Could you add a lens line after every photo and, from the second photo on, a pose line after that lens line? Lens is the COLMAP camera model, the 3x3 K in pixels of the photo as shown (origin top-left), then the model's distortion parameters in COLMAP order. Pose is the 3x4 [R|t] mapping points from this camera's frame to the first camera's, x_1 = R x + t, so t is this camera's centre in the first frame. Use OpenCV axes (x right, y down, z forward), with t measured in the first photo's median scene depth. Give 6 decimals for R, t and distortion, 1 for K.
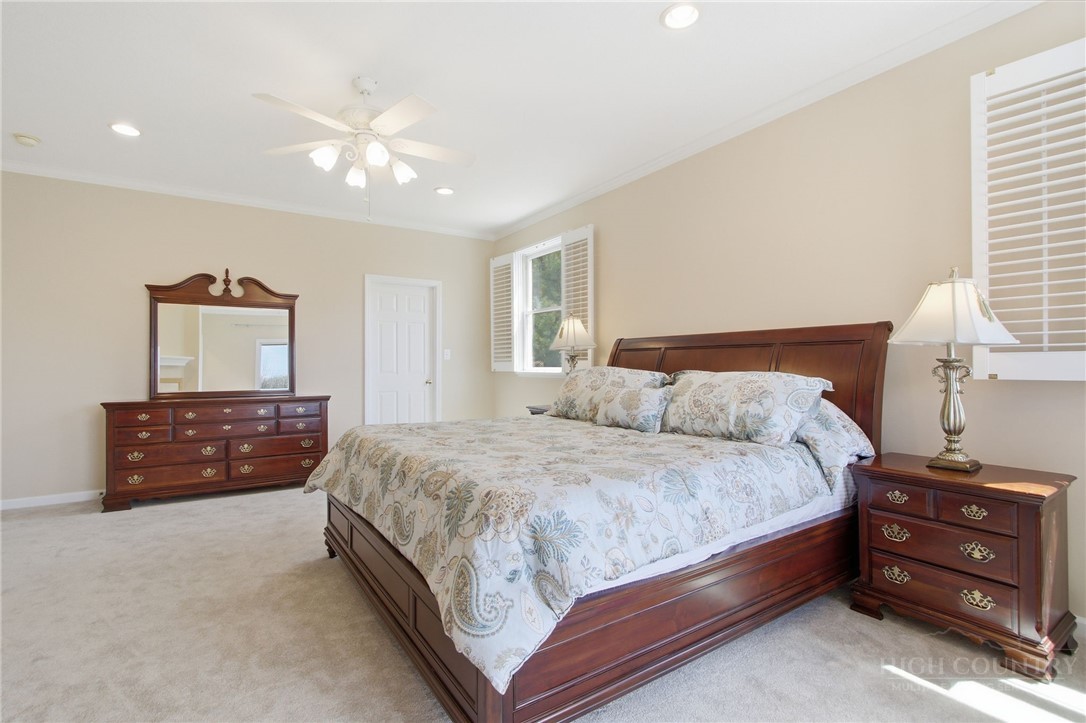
lens RADIAL K [[503.6, 0, 546.2], [0, 503.6, 359.7], [0, 0, 1]] dist [-0.011122, 0.001414]
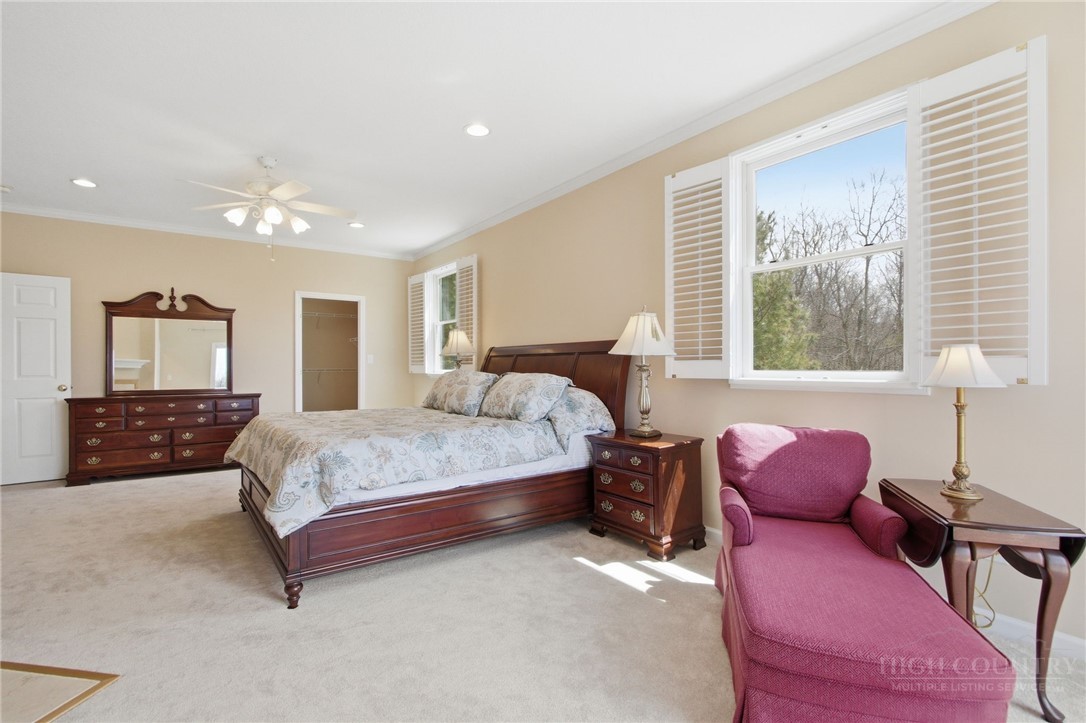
lens RADIAL K [[503.6, 0, 543.6], [0, 503.6, 364.5], [0, 0, 1]] dist [-0.011122, 0.001414]
pose [[0.999024, 0.000373, 0.044166, 0.378834], [-0.000612, 0.999985, 0.005392, -0.009214], [-0.044163, -0.005414, 0.999010, -0.453219]]
